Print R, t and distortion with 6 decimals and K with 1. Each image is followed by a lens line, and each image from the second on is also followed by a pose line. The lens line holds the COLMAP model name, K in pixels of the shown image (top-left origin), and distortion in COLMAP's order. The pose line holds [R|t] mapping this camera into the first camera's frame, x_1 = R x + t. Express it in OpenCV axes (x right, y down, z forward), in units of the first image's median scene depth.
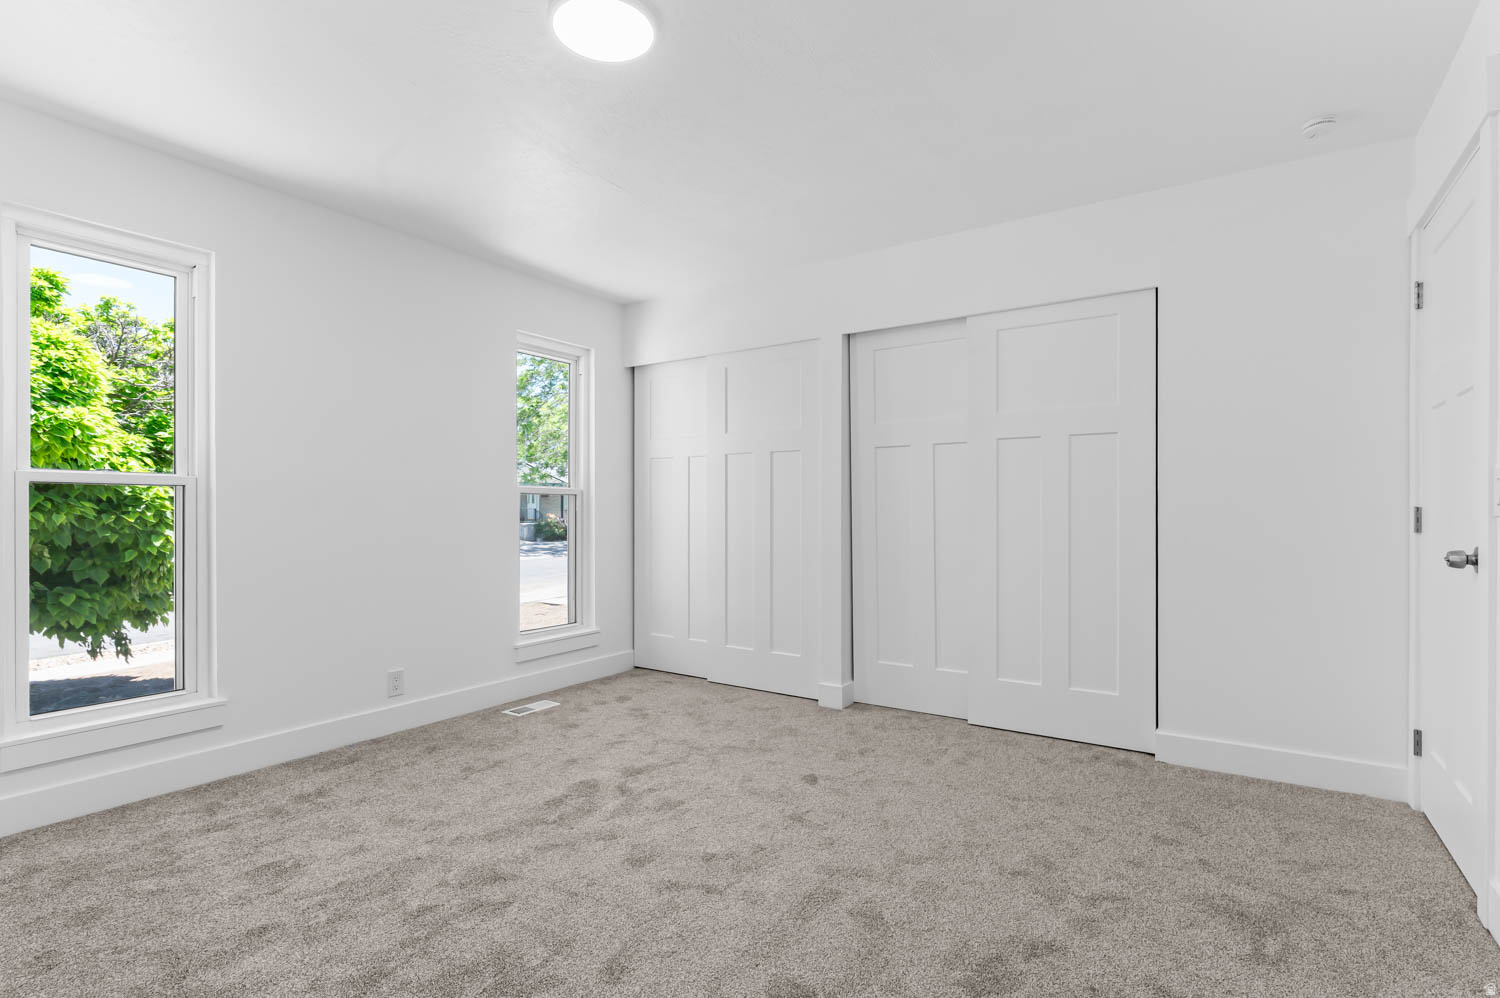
lens RADIAL K [[725.9, 0, 760.7], [0, 725.9, 510.1], [0, 0, 1]] dist [0.002047, 0.000617]
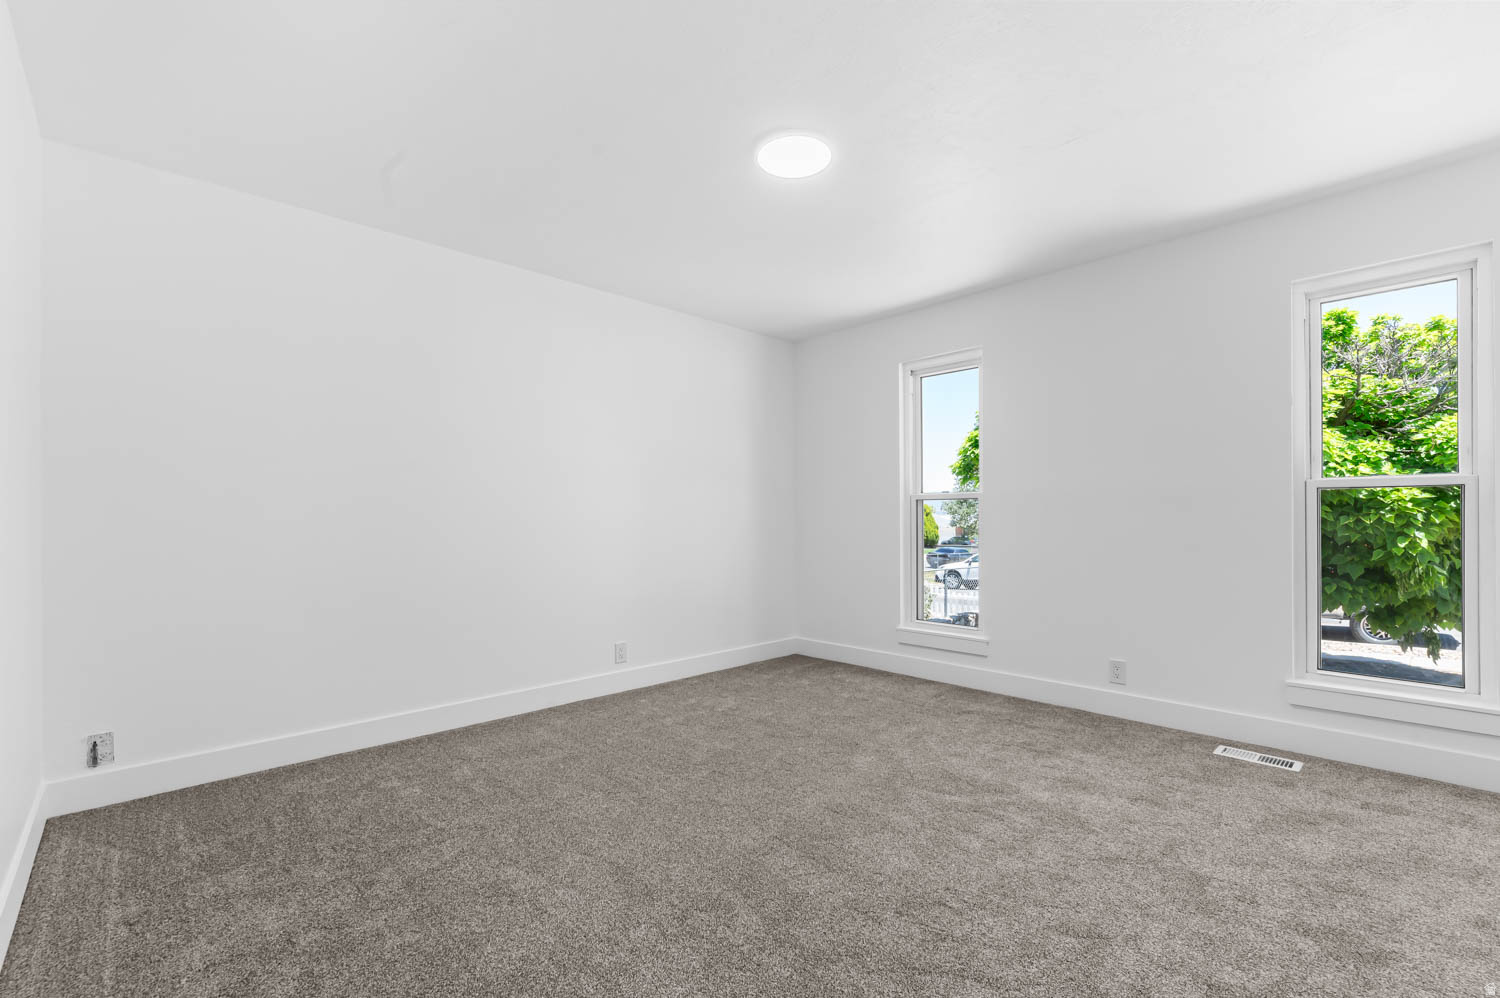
lens RADIAL K [[641.6, 0, 758.0], [0, 641.6, 513.6], [0, 0, 1]] dist [0.000689, 0.000346]
pose [[-0.212738, -0.002567, -0.977106, 0.264114], [0.005276, 0.999979, -0.003776, 0.000798], [0.977095, -0.005959, -0.212720, 0.325188]]
